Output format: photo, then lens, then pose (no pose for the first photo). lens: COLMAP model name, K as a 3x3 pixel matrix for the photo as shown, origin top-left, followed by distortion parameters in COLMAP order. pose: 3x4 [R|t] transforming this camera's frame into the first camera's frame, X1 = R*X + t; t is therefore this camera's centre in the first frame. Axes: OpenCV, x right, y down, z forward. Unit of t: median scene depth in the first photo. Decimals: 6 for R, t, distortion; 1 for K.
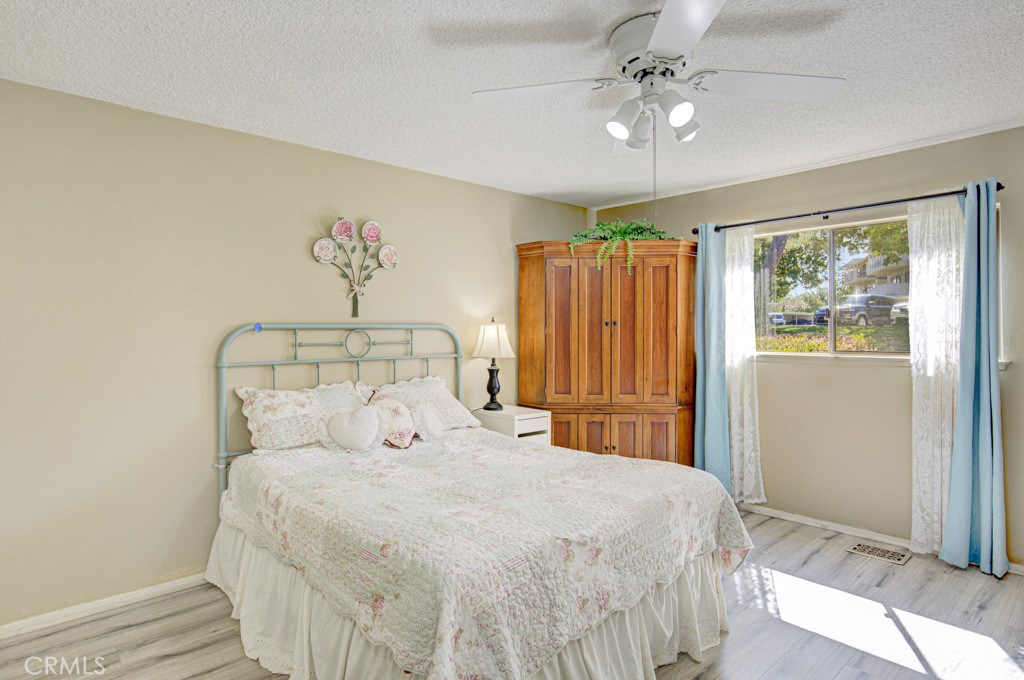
lens RADIAL K [[583.5, 0, 503.9], [0, 583.5, 332.0], [0, 0, 1]] dist [-0.004267, -0.000285]
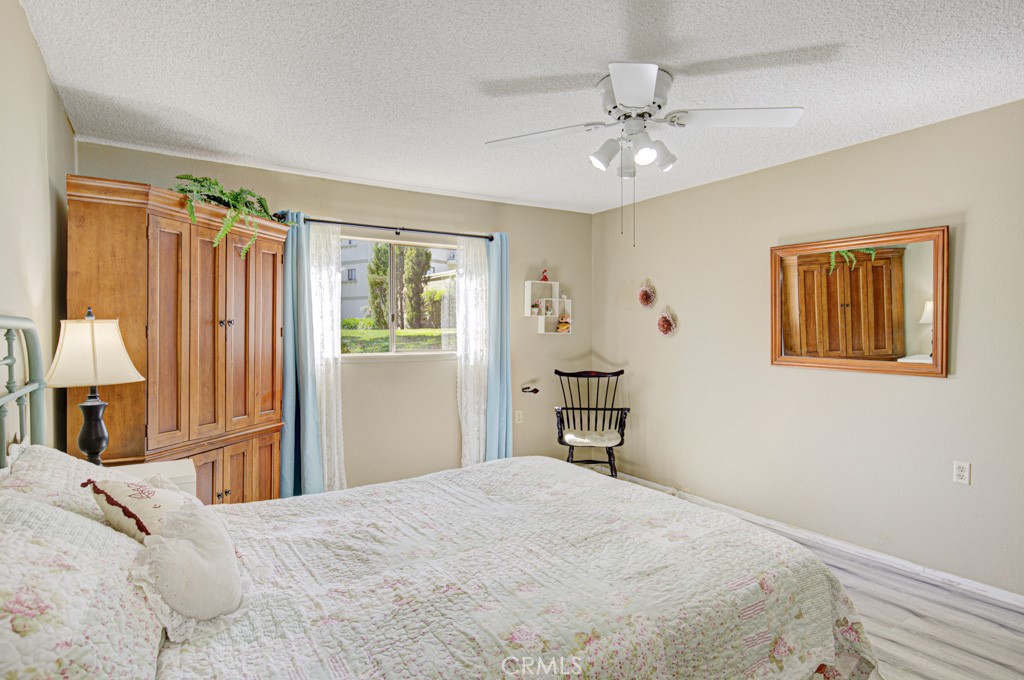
lens RADIAL K [[583.5, 0, 507.2], [0, 583.5, 336.8], [0, 0, 1]] dist [-0.004267, -0.000285]
pose [[0.141564, -0.007185, 0.989903, -0.539187], [0.004975, 0.999966, 0.006547, -0.000321], [-0.989917, 0.003998, 0.141595, 0.612749]]
